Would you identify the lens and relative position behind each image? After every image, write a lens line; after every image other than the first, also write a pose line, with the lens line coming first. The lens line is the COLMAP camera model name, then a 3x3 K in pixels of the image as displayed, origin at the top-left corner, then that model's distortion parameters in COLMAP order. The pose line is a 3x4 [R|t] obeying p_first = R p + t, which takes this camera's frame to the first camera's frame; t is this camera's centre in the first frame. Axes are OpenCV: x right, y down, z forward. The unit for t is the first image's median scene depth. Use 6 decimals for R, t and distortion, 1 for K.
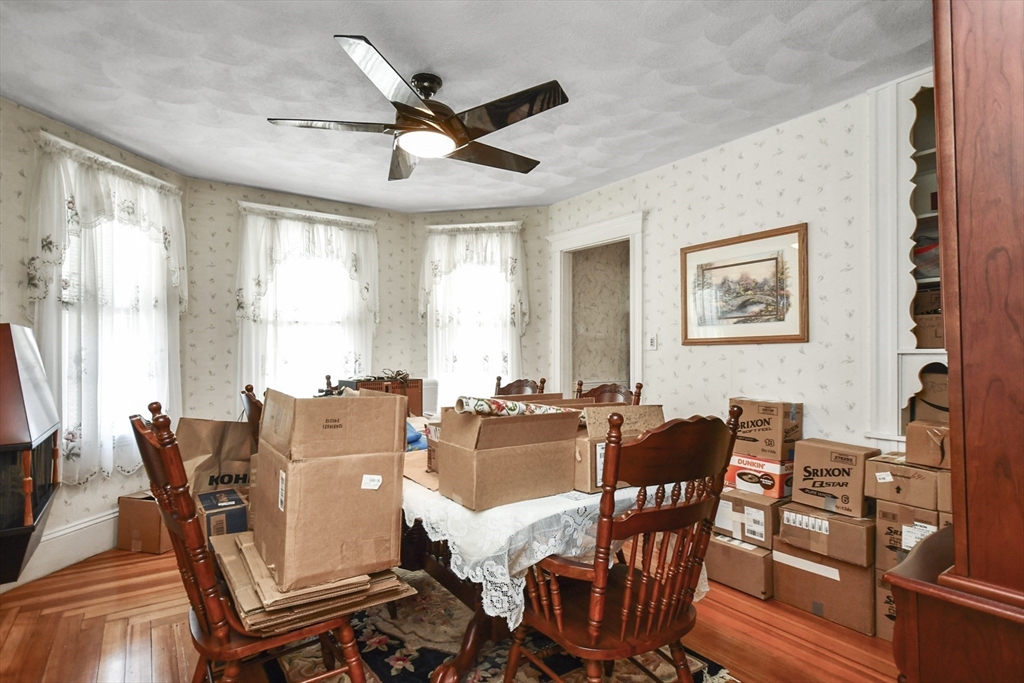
lens RADIAL K [[528.5, 0, 506.8], [0, 528.5, 349.5], [0, 0, 1]] dist [0.001658, -0.000242]
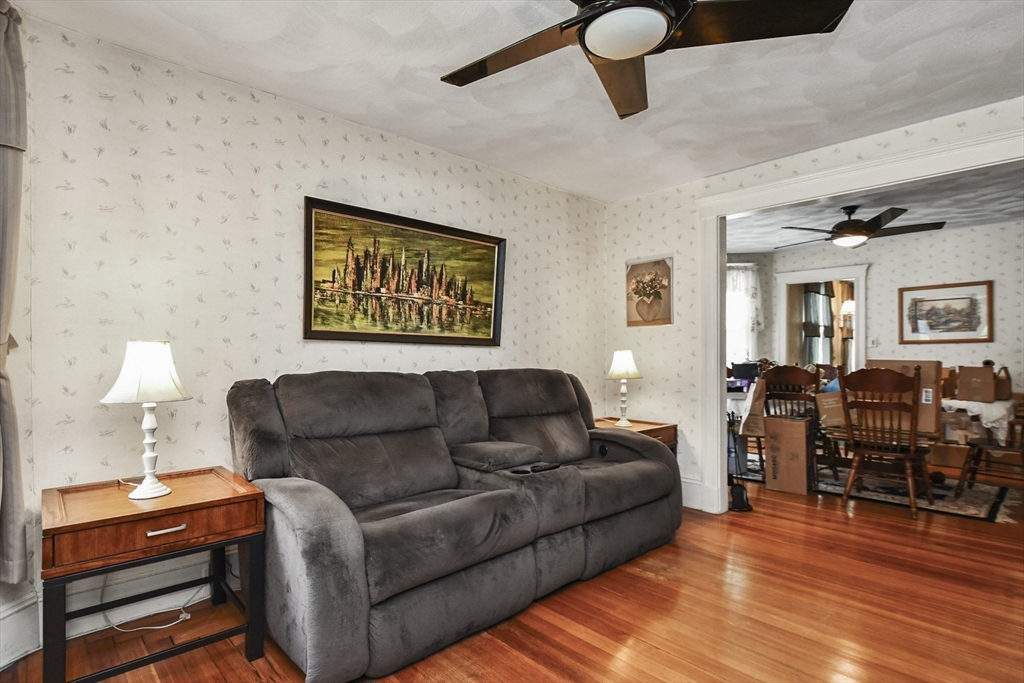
lens RADIAL K [[528.5, 0, 512.3], [0, 528.5, 359.6], [0, 0, 1]] dist [0.001658, -0.000242]
pose [[0.988455, -0.009930, 0.151191, -1.305775], [0.007028, 0.999781, 0.019715, -0.000566], [-0.151353, -0.018425, 0.988308, -0.581179]]
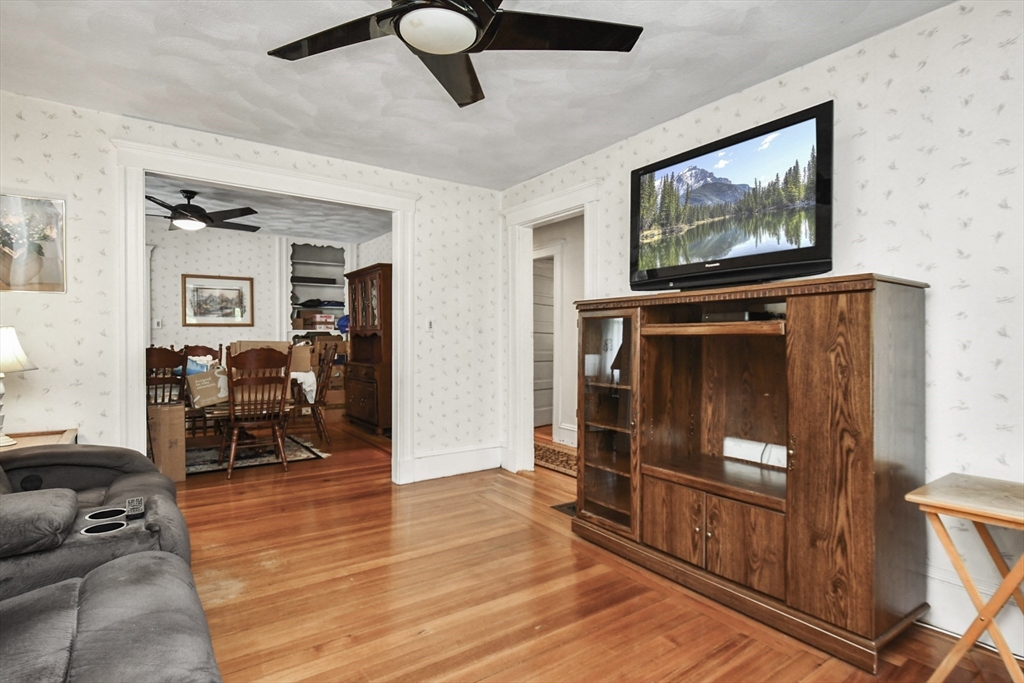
lens RADIAL K [[528.5, 0, 506.6], [0, 528.5, 341.5], [0, 0, 1]] dist [0.001658, -0.000242]
pose [[-0.017511, -0.014018, 0.999748, -1.696289], [-0.013734, 0.999811, 0.013778, 0.004144], [-0.999752, -0.013489, -0.017700, -0.116404]]
